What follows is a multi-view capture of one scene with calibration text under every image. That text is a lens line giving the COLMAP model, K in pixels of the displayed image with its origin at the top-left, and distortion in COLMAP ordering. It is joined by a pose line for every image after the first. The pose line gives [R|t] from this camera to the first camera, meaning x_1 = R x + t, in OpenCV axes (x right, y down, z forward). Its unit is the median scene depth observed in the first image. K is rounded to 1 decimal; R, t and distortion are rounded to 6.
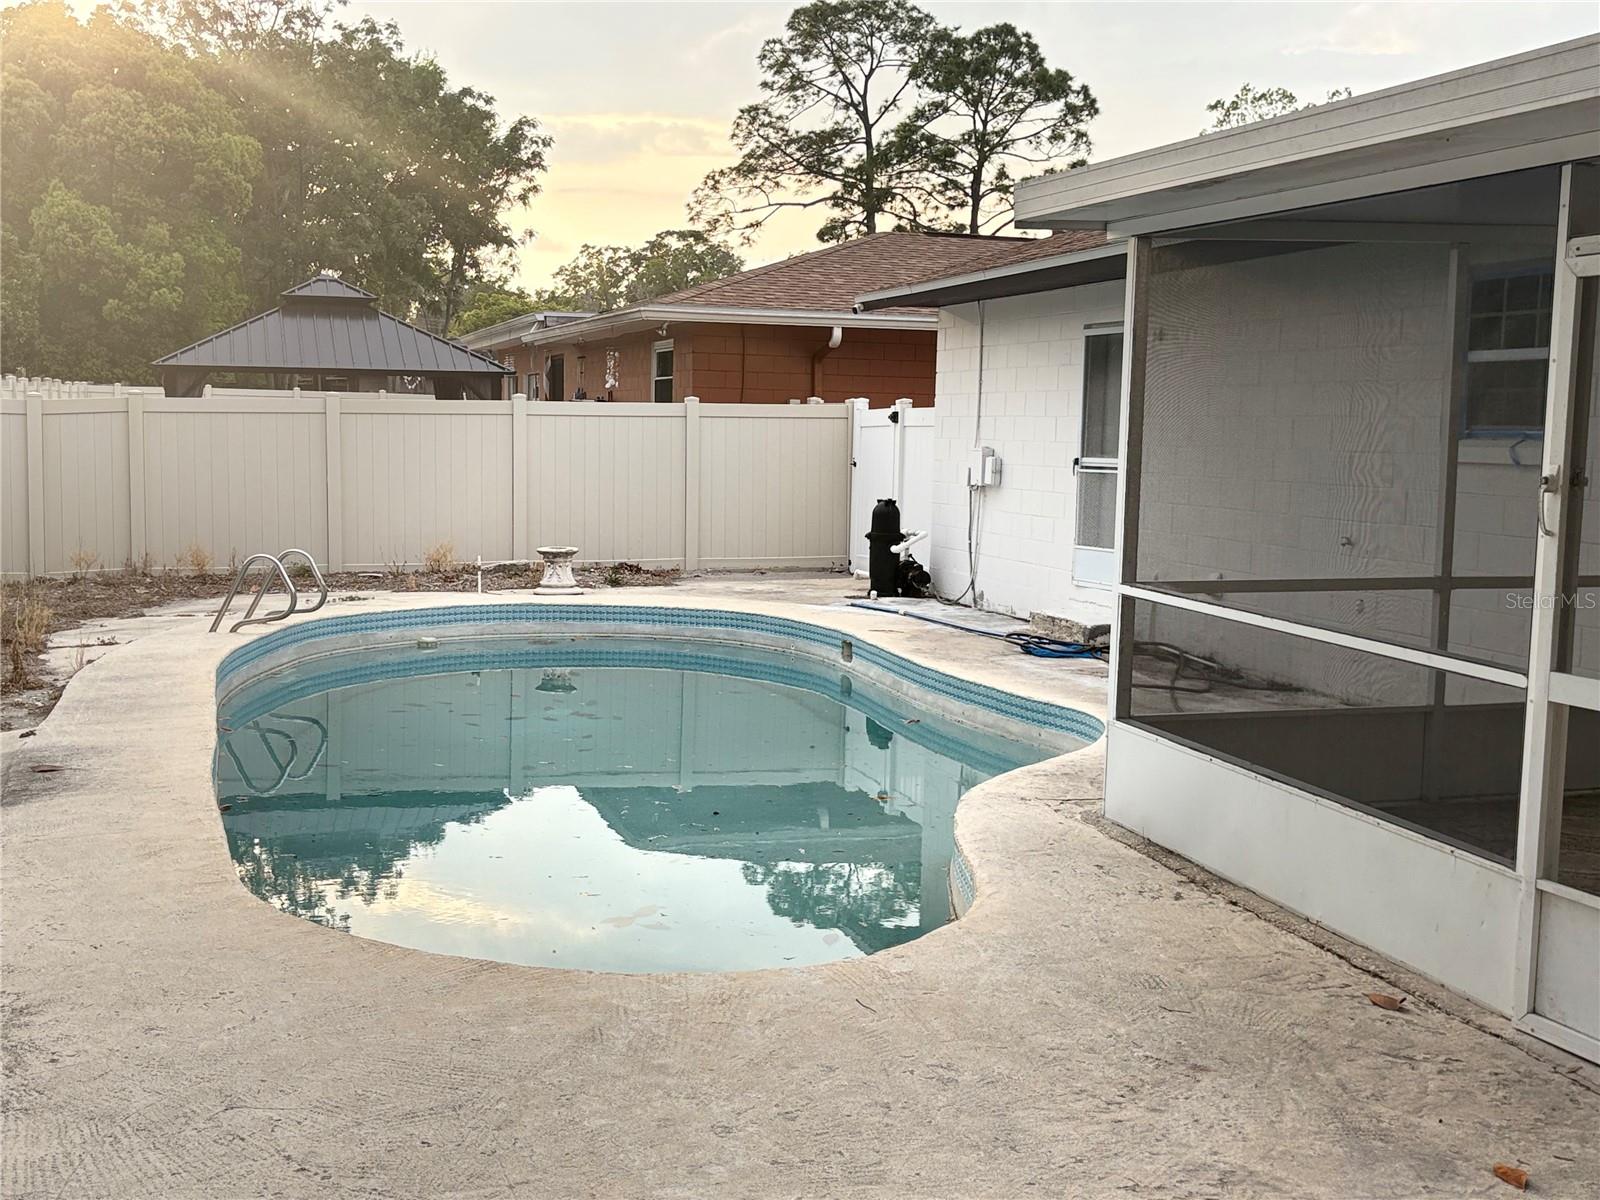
lens RADIAL K [[1774.7, 0, 800.0], [0, 1774.7, 600.0], [0, 0, 1]] dist [0.004879, -0.000748]
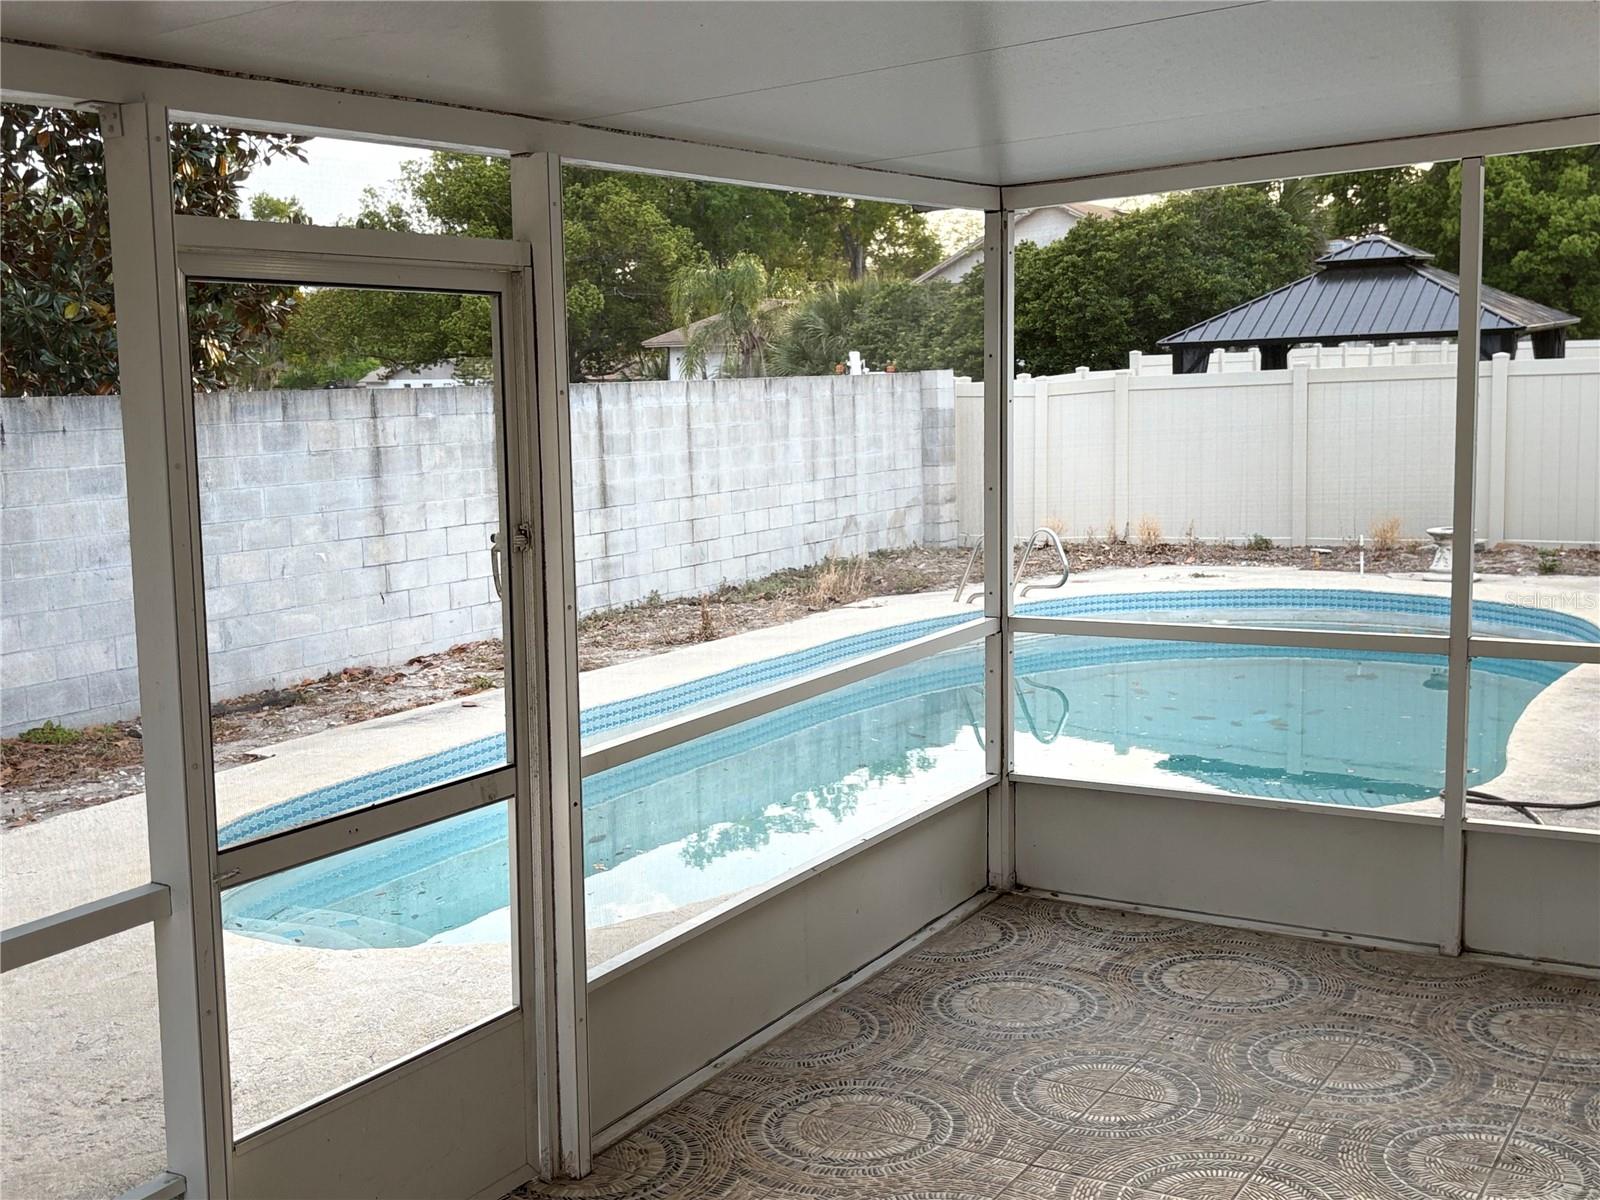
lens RADIAL K [[1774.7, 0, 800.0], [0, 1774.7, 600.0], [0, 0, 1]] dist [0.004879, -0.000748]
pose [[0.669473, 0.059810, -0.740425, 0.323091], [-0.037865, 0.998205, 0.046397, -0.023667], [0.741871, -0.003025, 0.670536, 0.151022]]
